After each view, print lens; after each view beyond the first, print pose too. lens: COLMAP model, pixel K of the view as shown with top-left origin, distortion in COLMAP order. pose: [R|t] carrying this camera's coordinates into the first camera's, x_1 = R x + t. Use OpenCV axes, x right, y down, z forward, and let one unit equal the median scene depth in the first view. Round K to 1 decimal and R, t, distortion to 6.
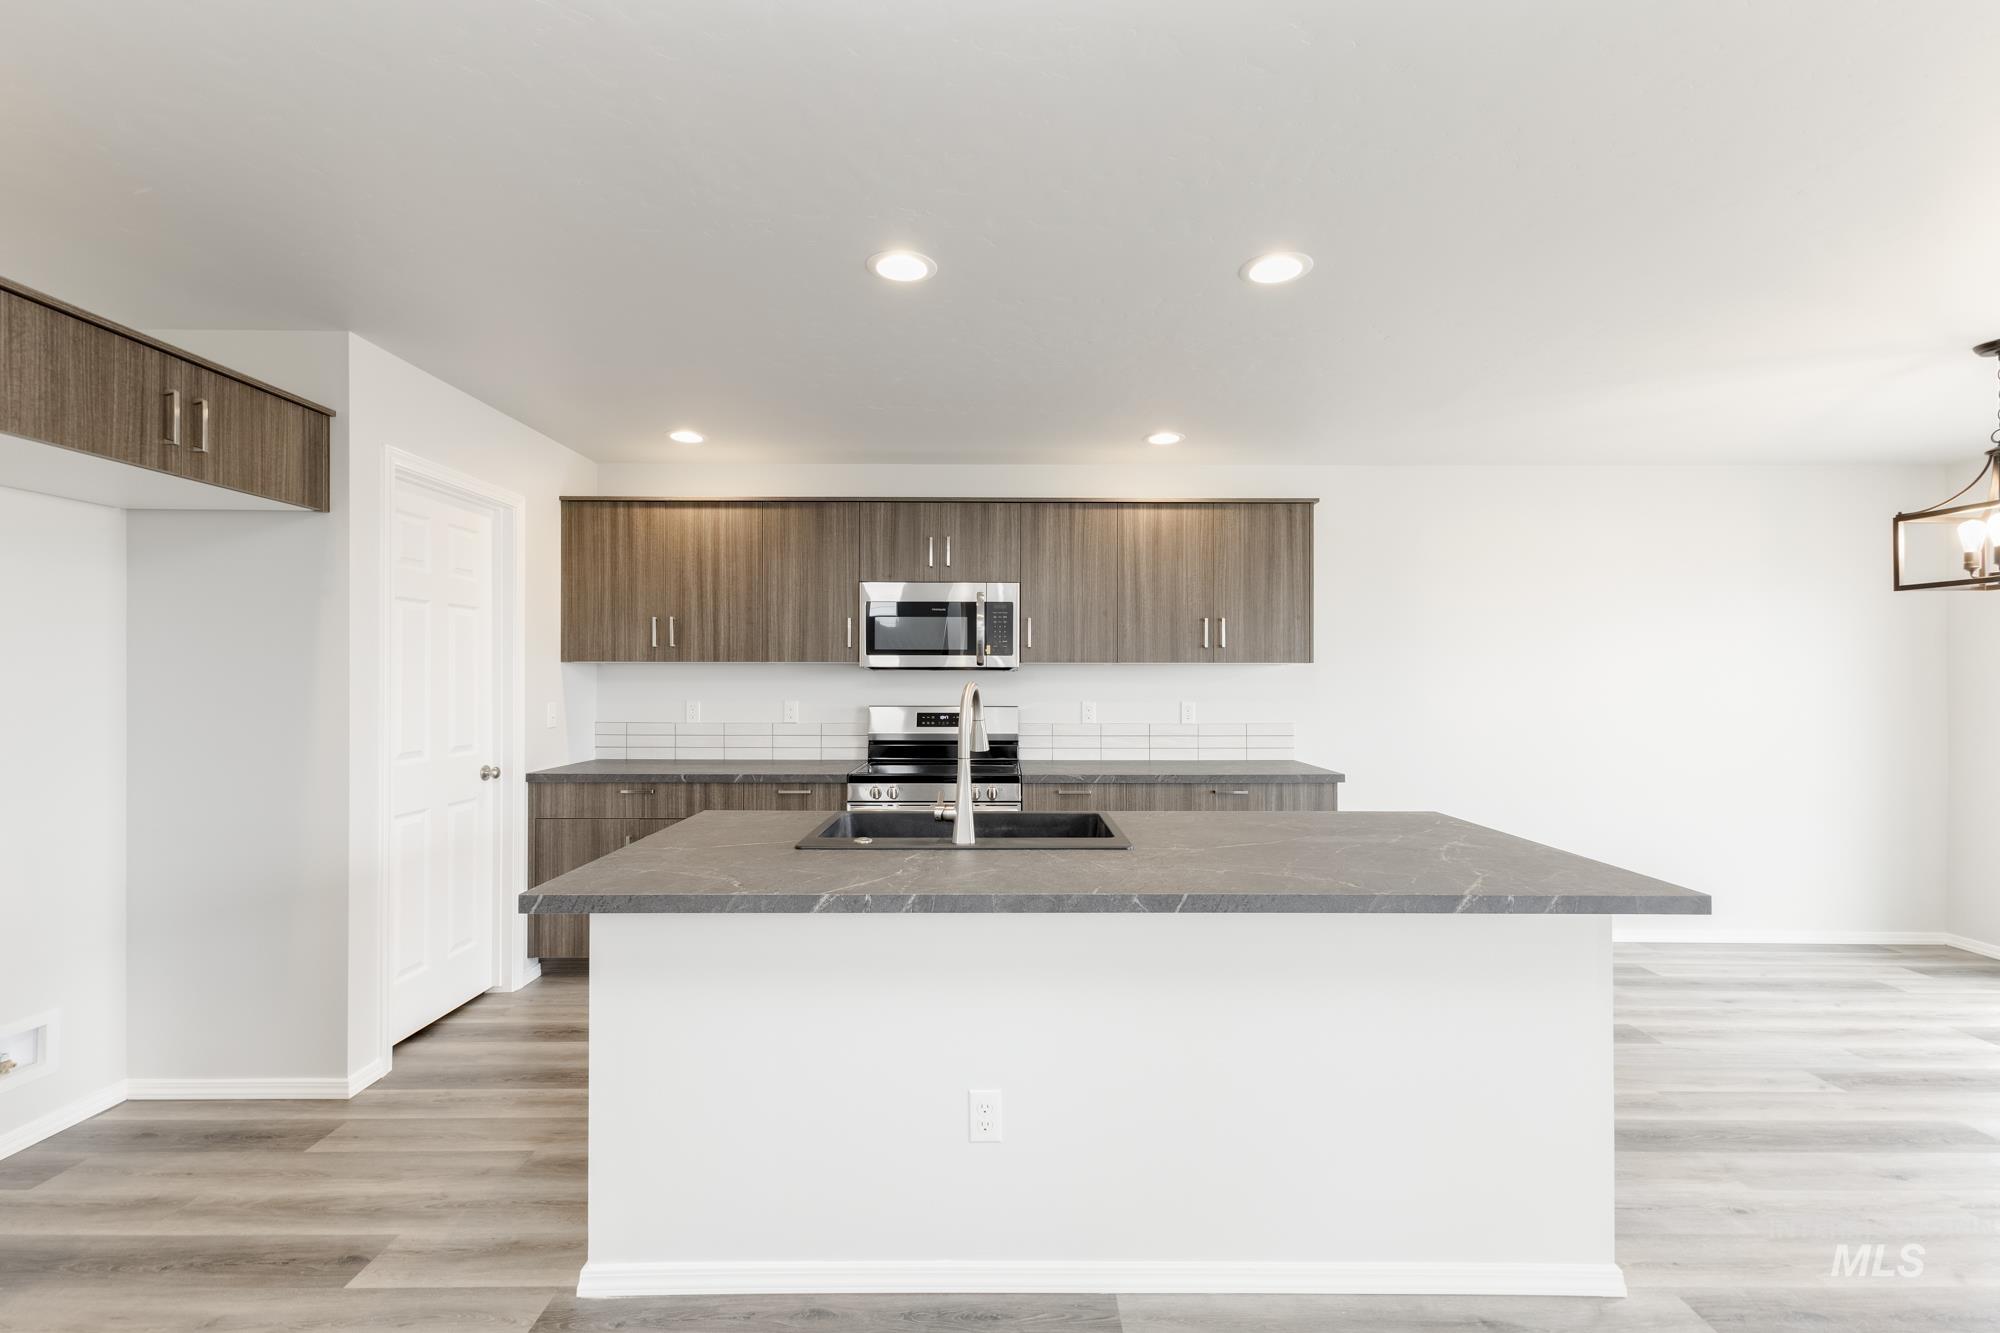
lens RADIAL K [[862.6, 0, 1001.1], [0, 862.6, 676.8], [0, 0, 1]] dist [0.017339, -0.006930]
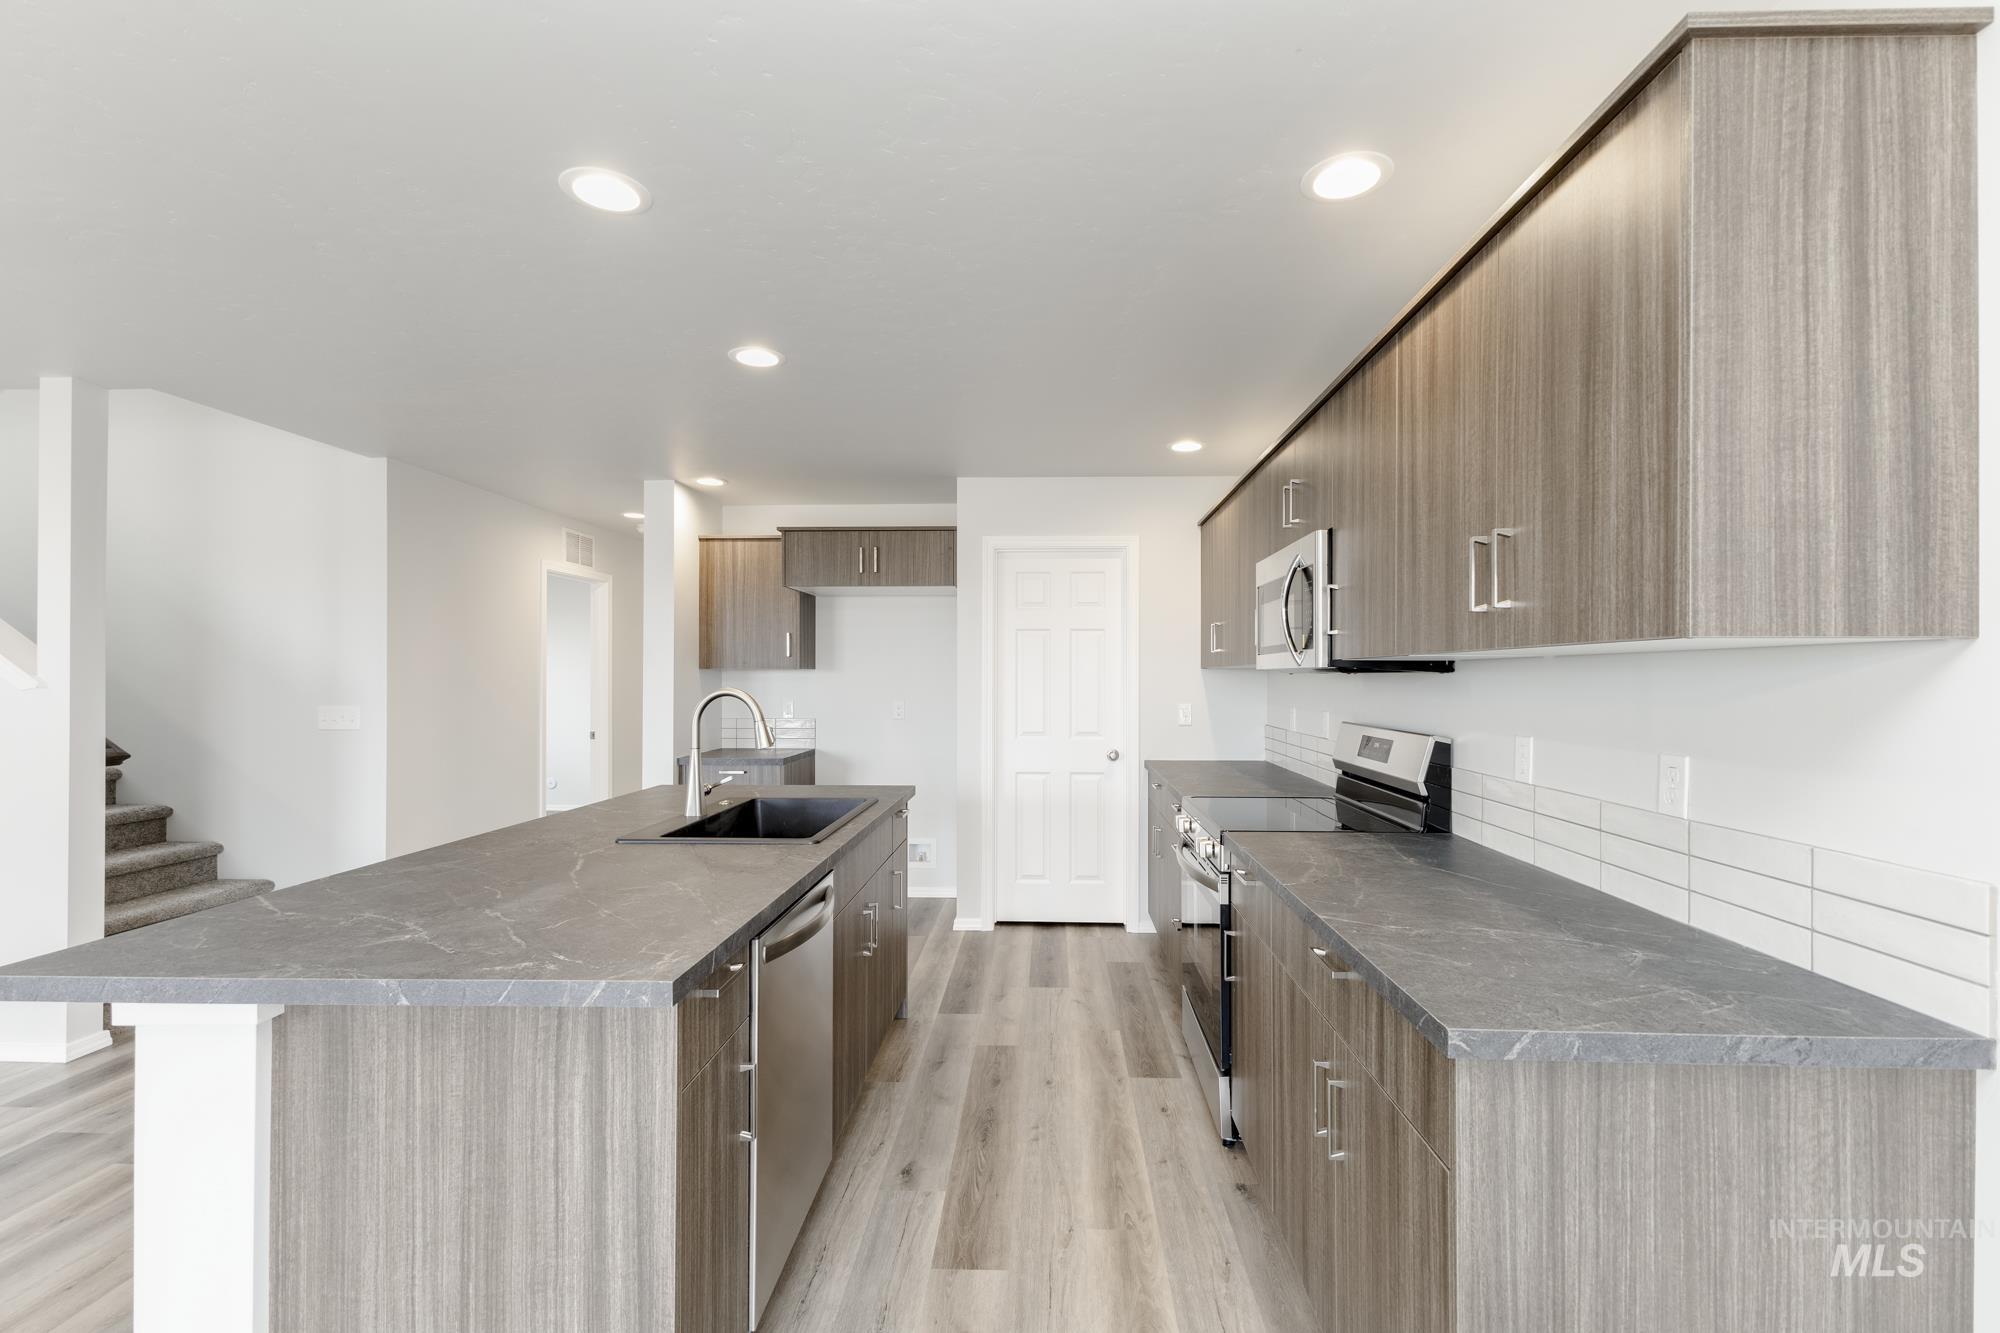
lens RADIAL K [[872.2, 0, 1017.8], [0, 872.2, 682.9], [0, 0, 1]] dist [0.009195, -0.000211]
pose [[-0.034985, 0.003280, -0.999382, 0.640984], [-0.000708, 0.999994, 0.003307, -0.002800], [0.999388, 0.000823, -0.034983, 0.802395]]
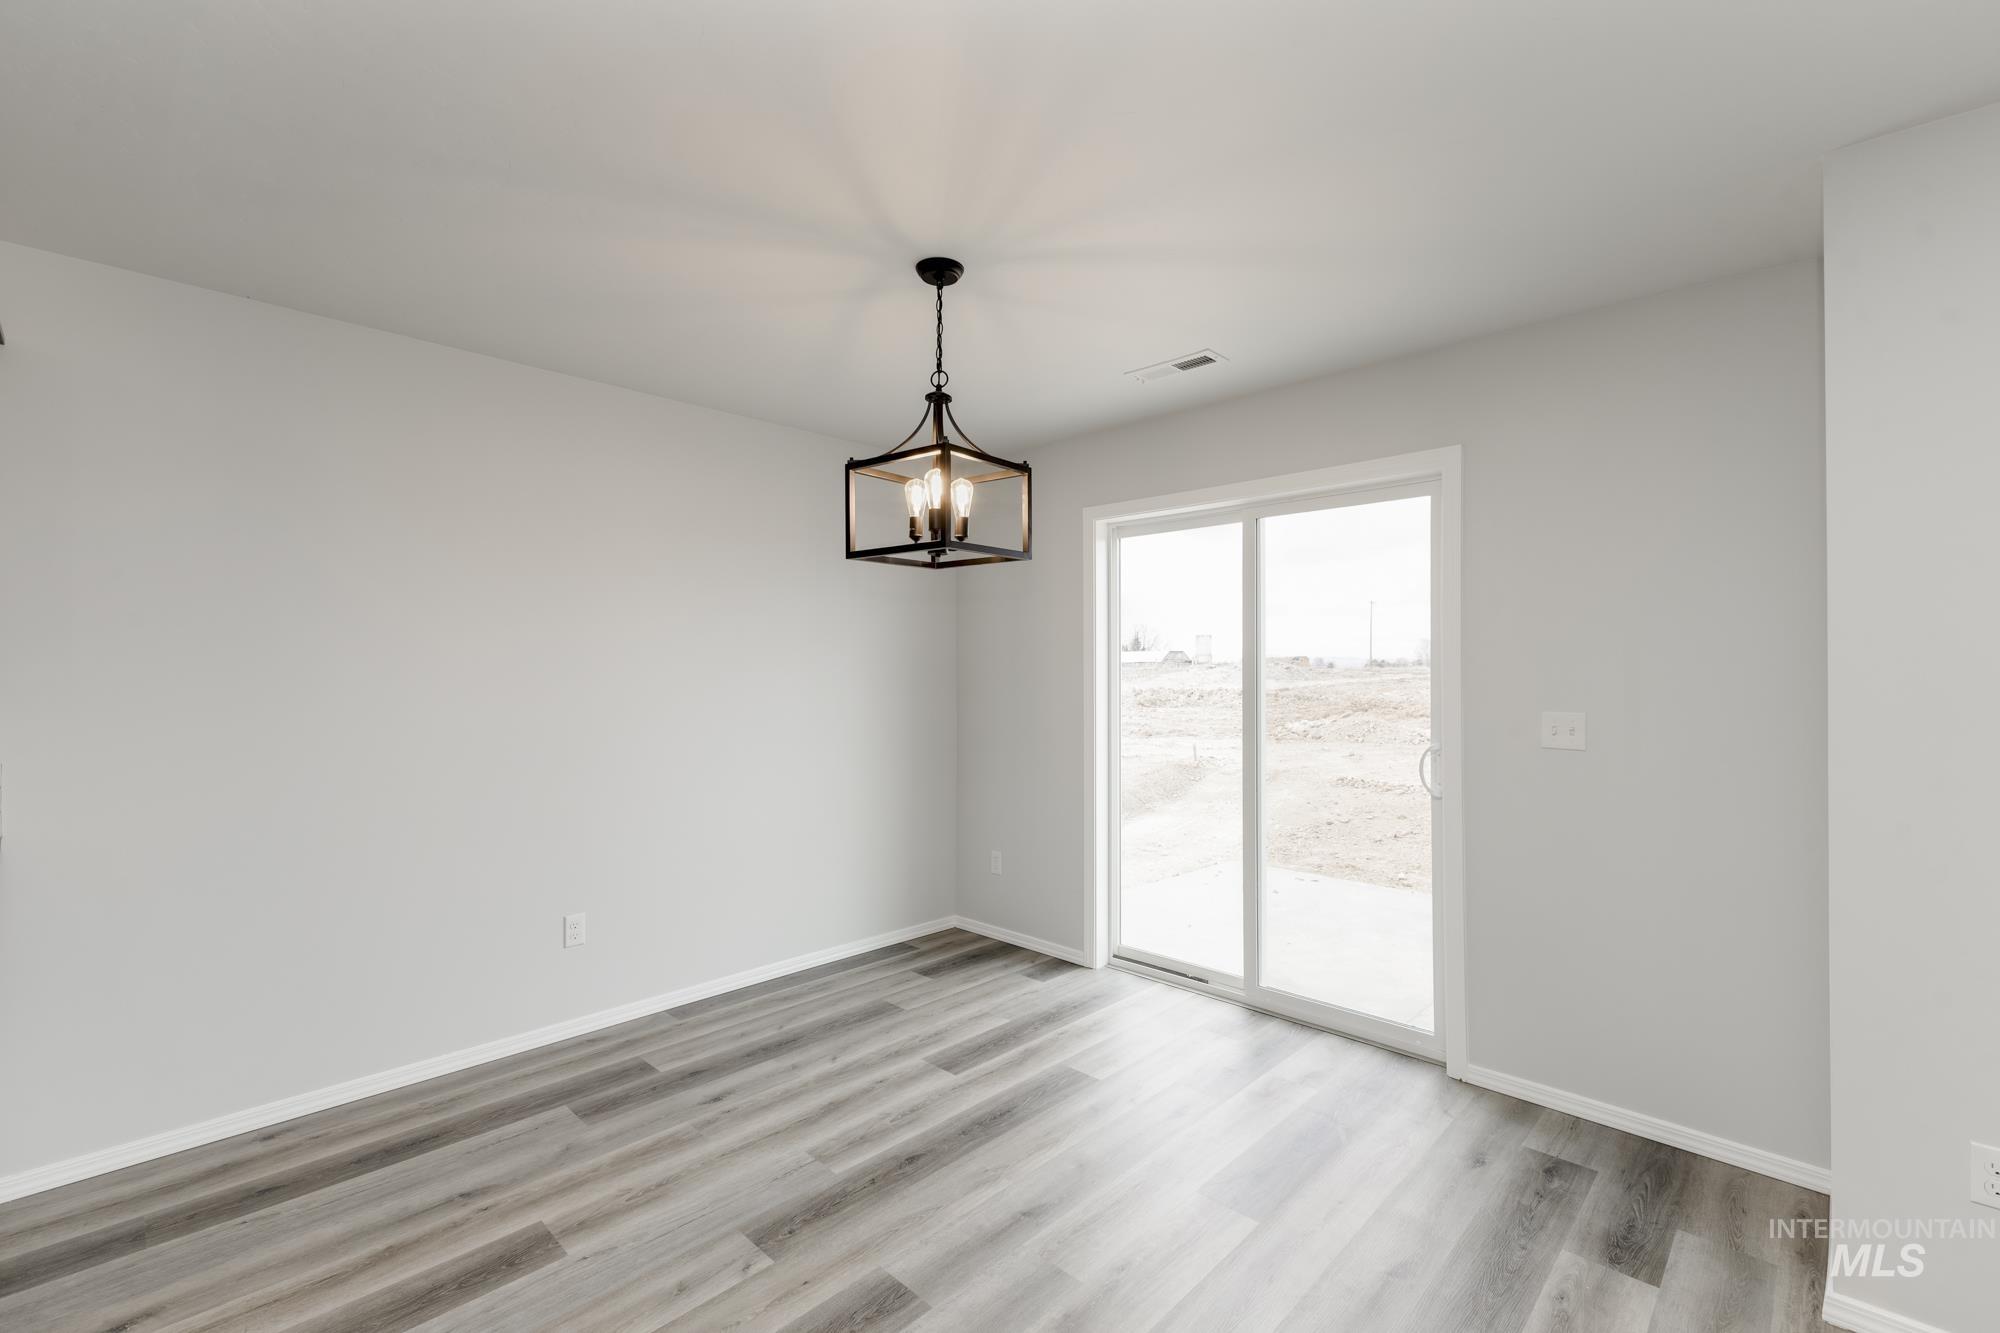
lens RADIAL K [[860.6, 0, 1000.0], [0, 860.6, 666.5], [0, 0, 1]] dist [0.020955, -0.000026]
pose [[0.695453, 0.002459, 0.718568, 0.413774], [-0.000449, 0.999995, -0.002987, -0.000147], [-0.718572, 0.001755, 0.695451, 0.267304]]
